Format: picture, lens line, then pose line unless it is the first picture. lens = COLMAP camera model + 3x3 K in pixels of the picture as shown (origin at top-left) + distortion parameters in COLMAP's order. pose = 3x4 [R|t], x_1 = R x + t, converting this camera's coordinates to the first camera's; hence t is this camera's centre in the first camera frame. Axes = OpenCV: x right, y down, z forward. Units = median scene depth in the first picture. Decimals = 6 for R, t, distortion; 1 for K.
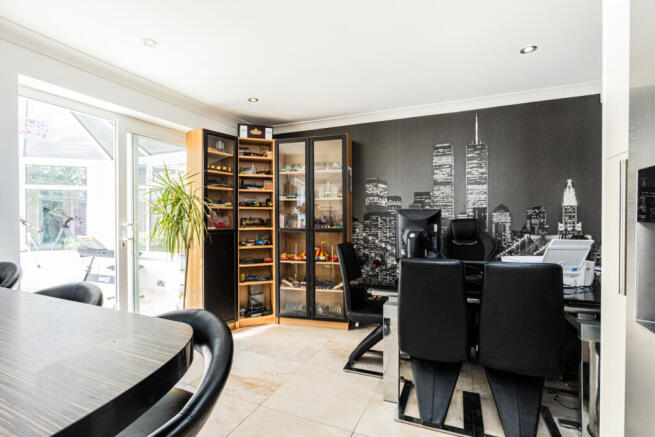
lens RADIAL K [[317.8, 0, 330.1], [0, 317.8, 220.5], [0, 0, 1]] dist [-0.000275, 0.001087]
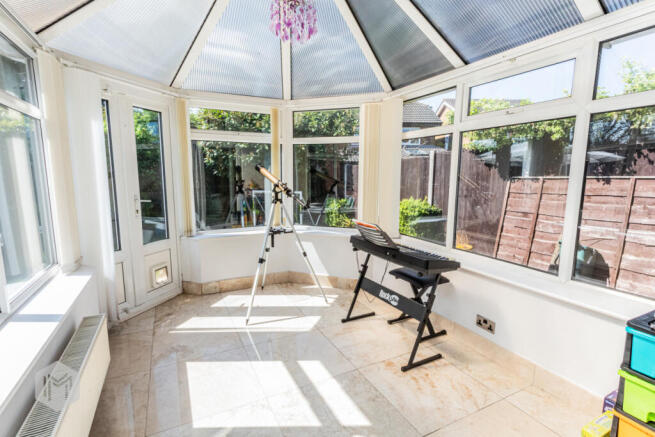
lens RADIAL K [[315.8, 0, 328.8], [0, 315.8, 220.1], [0, 0, 1]] dist [0.001380, 0.000076]
pose [[0.778537, 0.099400, -0.619678, -0.425596], [-0.017047, 0.990363, 0.137443, -0.025064], [0.627368, -0.096441, 0.772728, 0.474468]]
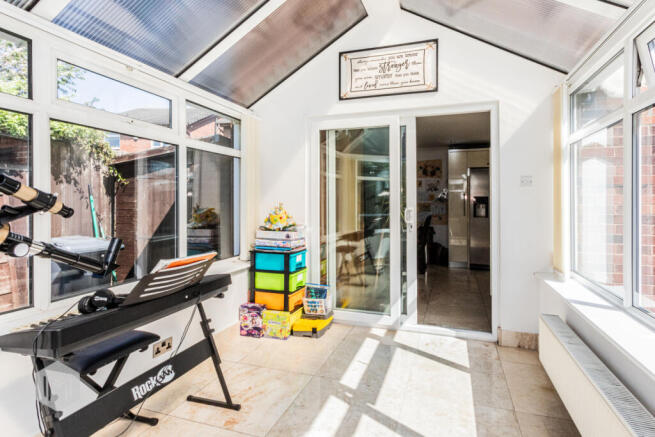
lens RADIAL K [[315.8, 0, 329.9], [0, 315.8, 214.6], [0, 0, 1]] dist [0.001380, 0.000076]
pose [[-0.079969, -0.005076, 0.996784, -0.990407], [0.003960, 0.999978, 0.005410, 0.004309], [-0.996790, 0.004380, -0.079947, 0.780643]]
